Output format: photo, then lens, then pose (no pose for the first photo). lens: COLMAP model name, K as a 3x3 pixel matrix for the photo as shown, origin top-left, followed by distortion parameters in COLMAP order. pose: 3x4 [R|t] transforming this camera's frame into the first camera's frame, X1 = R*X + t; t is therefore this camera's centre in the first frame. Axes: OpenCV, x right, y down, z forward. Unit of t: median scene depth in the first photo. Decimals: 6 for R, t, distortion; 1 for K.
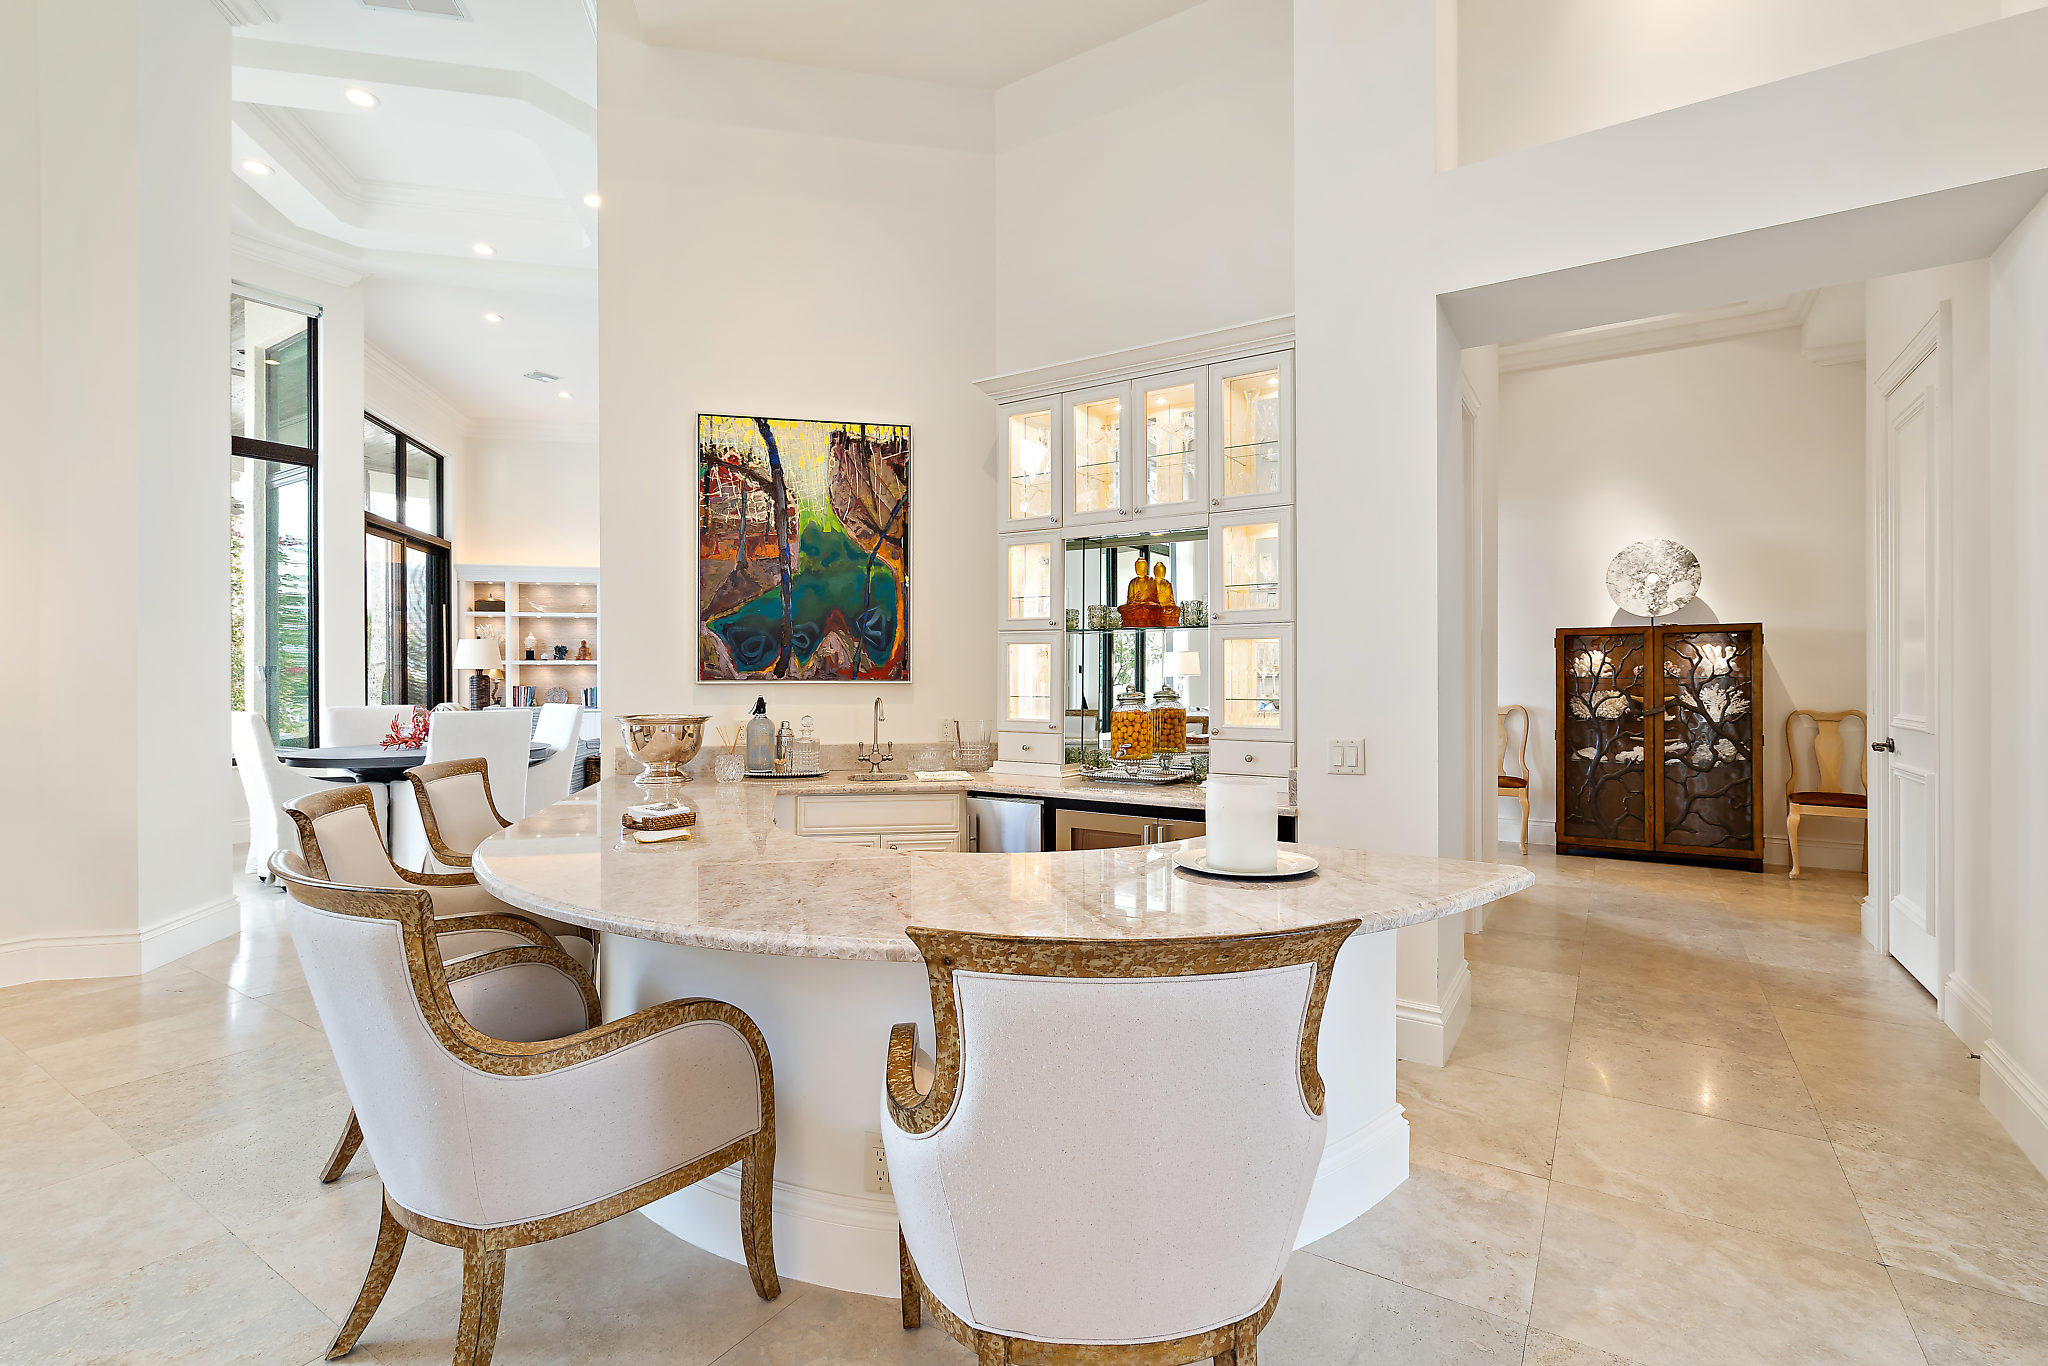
lens RADIAL K [[937.9, 0, 1031.0], [0, 937.9, 672.5], [0, 0, 1]] dist [0.001851, 0.000939]
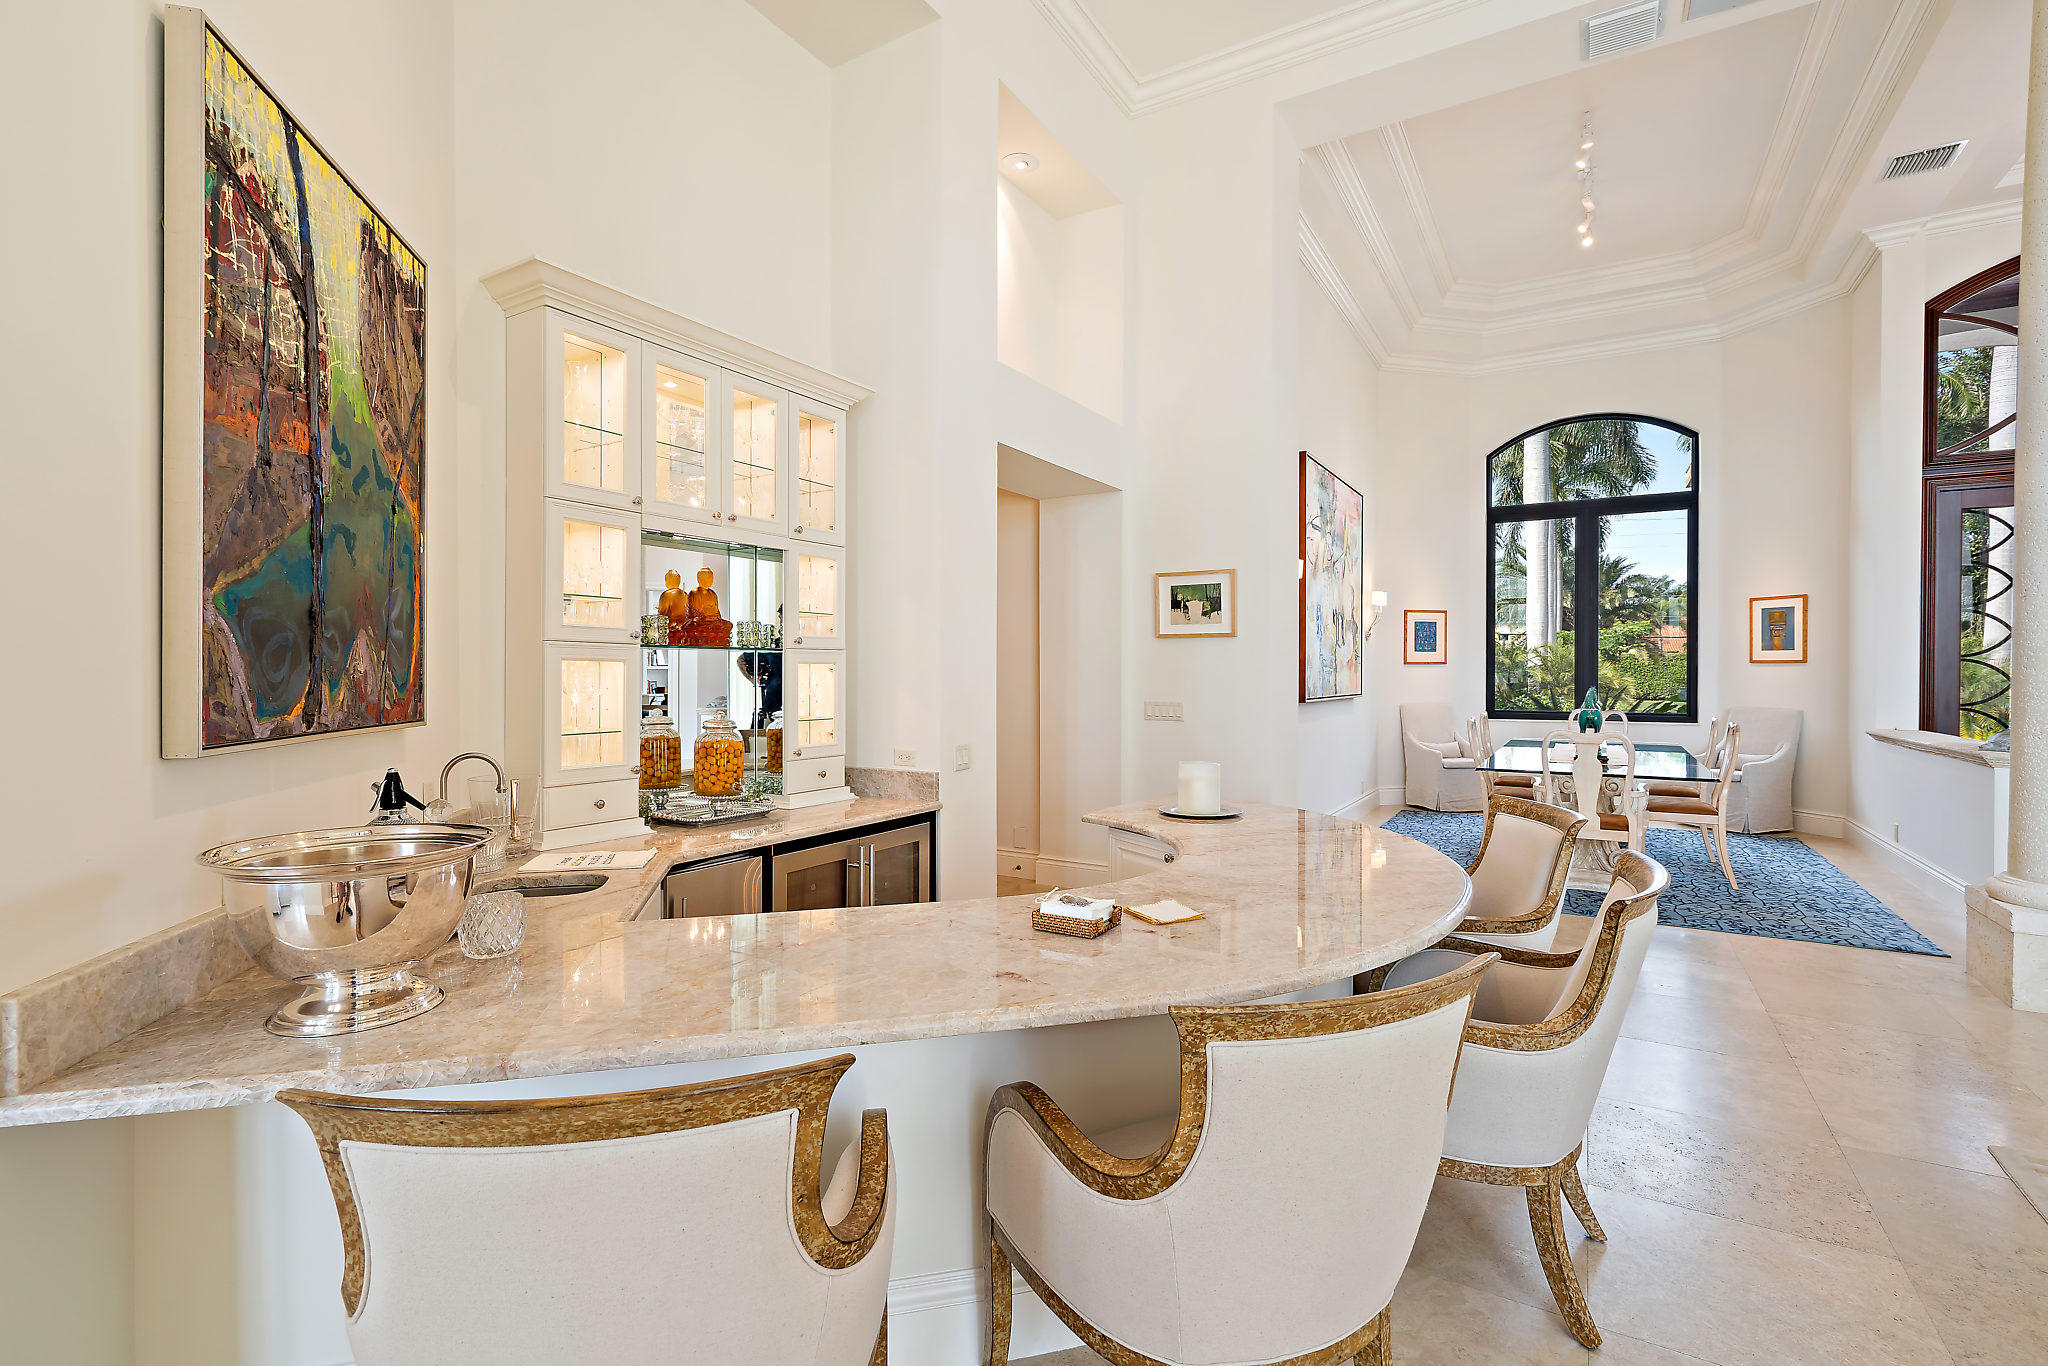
lens RADIAL K [[937.1, 0, 1028.4], [0, 937.1, 685.4], [0, 0, 1]] dist [0.001784, 0.000225]
pose [[-0.038869, -0.012044, 0.999172, -0.732534], [0.000914, 0.999927, 0.012089, -0.020099], [-0.999244, 0.001383, -0.038856, 0.688390]]
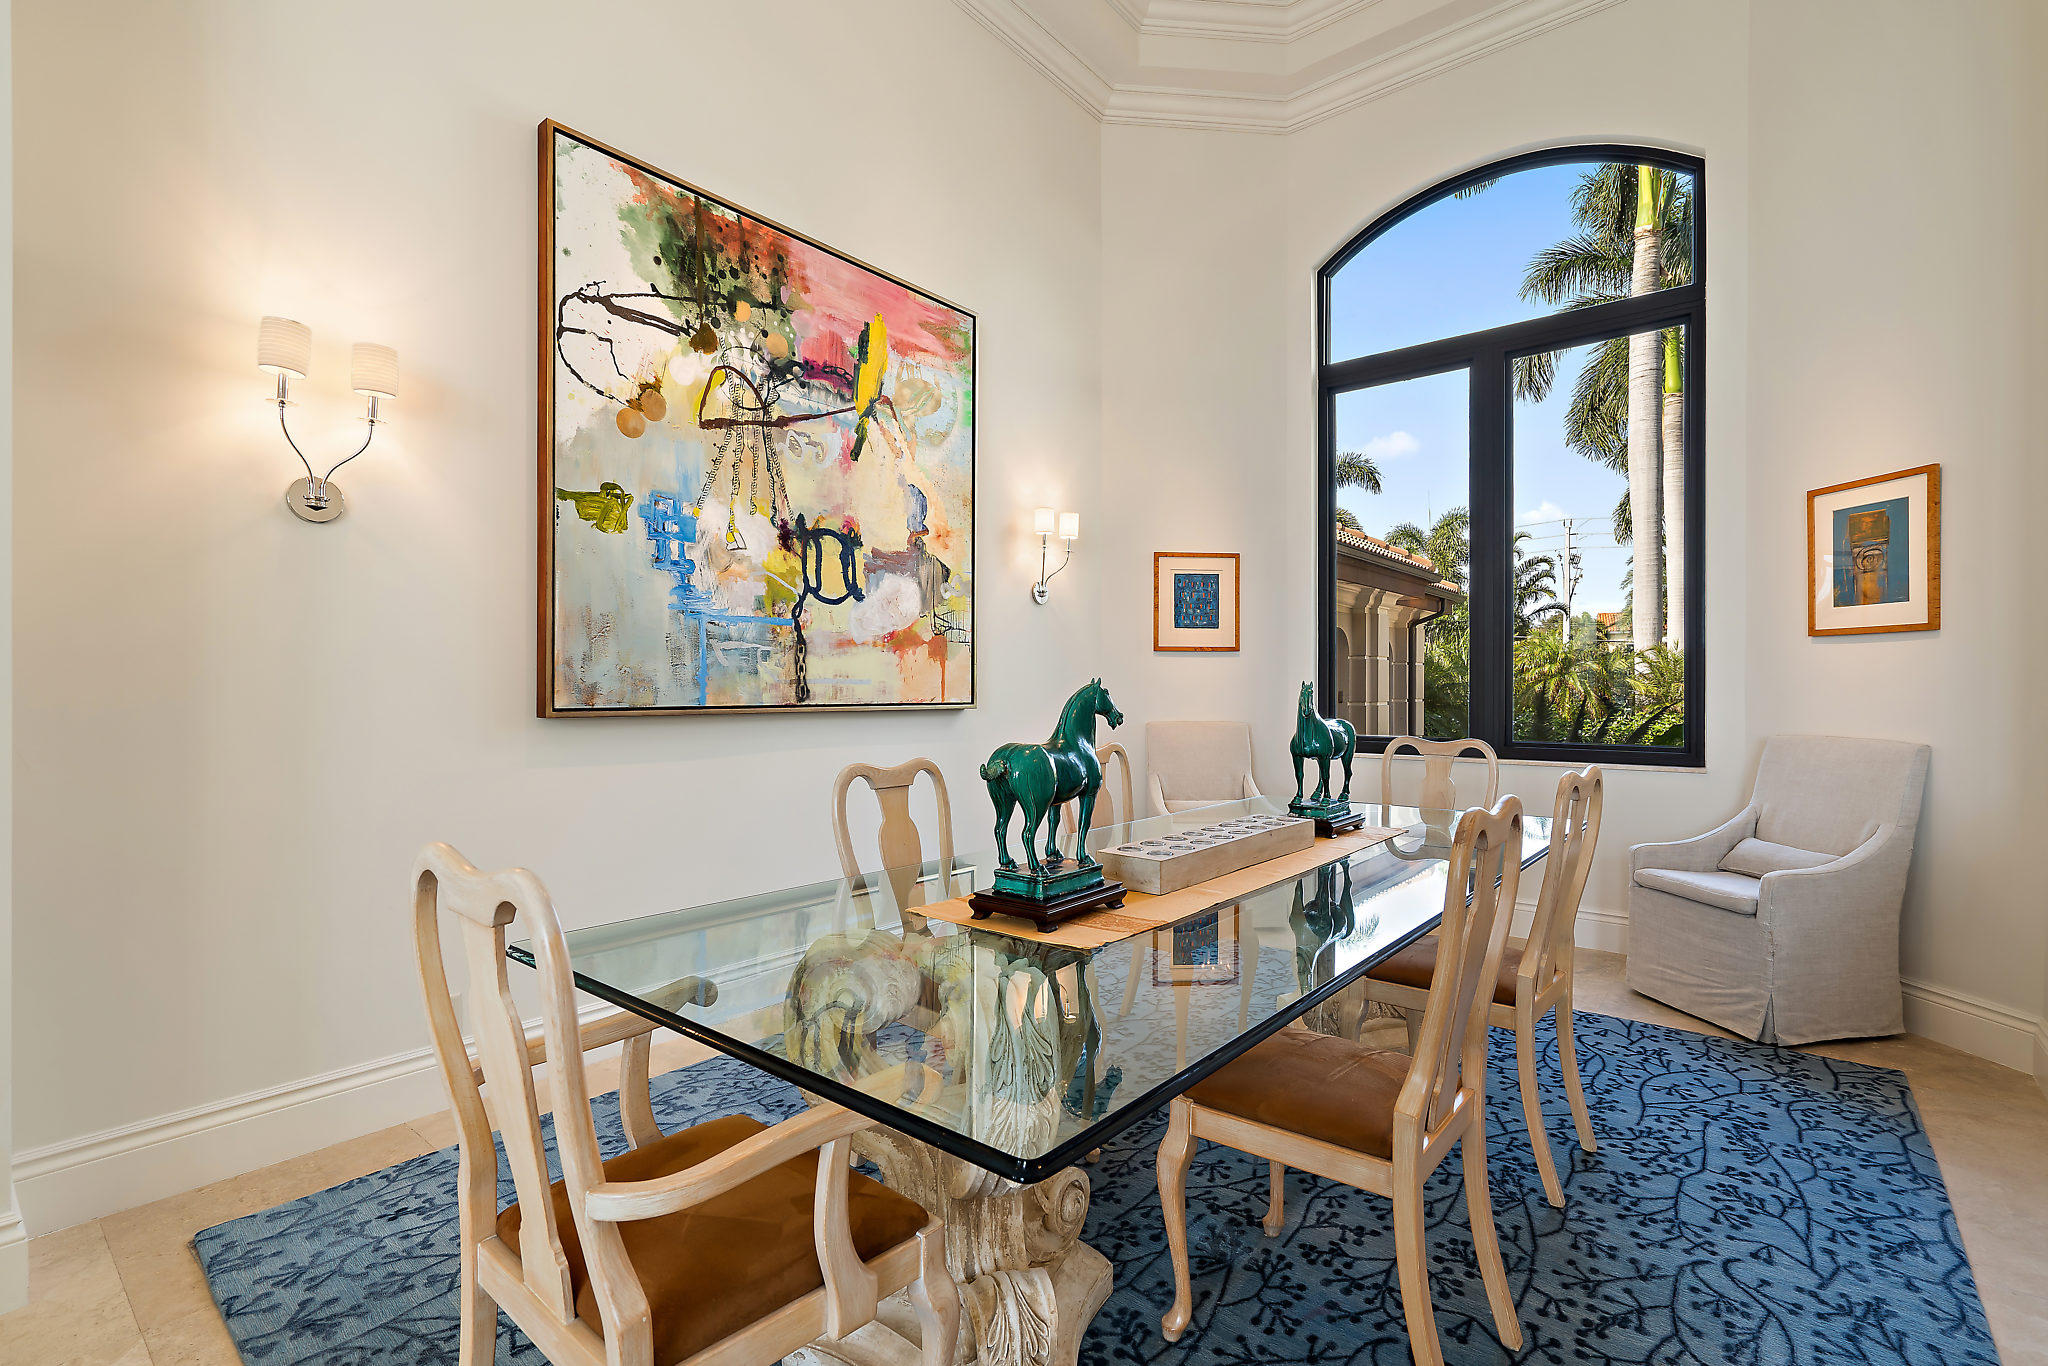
lens RADIAL K [[937.1, 0, 1028.4], [0, 937.1, 685.4], [0, 0, 1]] dist [0.001784, 0.000225]
pose [[0.109087, 0.005433, 0.994017, 0.812783], [-0.001503, 0.999985, -0.005301, 0.028968], [-0.994031, -0.000916, 0.109093, -0.862078]]
